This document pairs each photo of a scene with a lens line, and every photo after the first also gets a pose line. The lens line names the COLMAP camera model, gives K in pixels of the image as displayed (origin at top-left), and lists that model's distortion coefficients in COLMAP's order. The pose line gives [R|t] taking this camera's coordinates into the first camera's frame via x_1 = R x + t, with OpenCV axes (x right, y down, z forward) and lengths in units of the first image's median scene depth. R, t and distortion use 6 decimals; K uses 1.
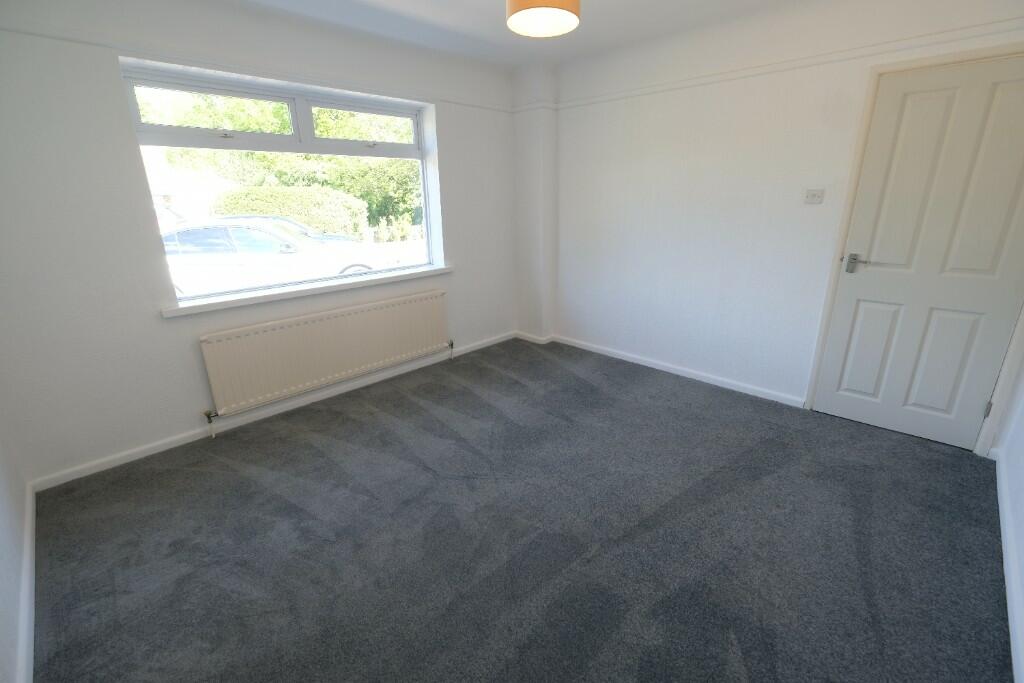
lens RADIAL K [[432.6, 0, 550.3], [0, 432.6, 345.4], [0, 0, 1]] dist [0.000073, -0.006722]
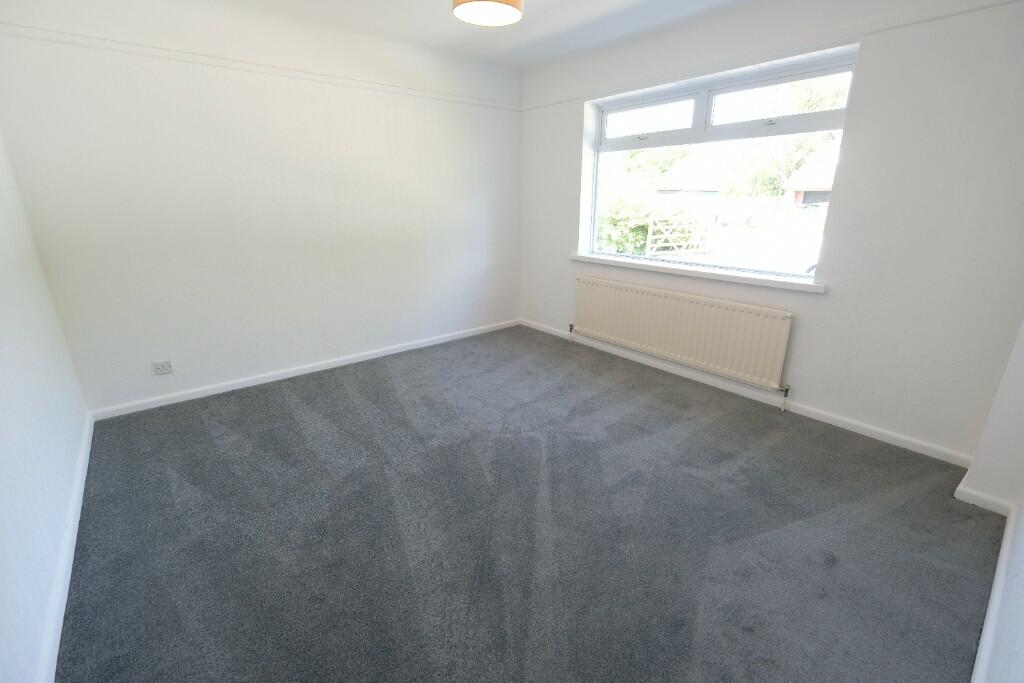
lens RADIAL K [[479.5, 0, 507.6], [0, 479.5, 357.0], [0, 0, 1]] dist [0.031423, -0.000157]
pose [[-0.199917, 0.328330, -0.923165, 0.769984], [-0.303040, 0.875270, 0.376921, -0.281595], [0.931772, 0.355109, -0.075484, 0.806313]]
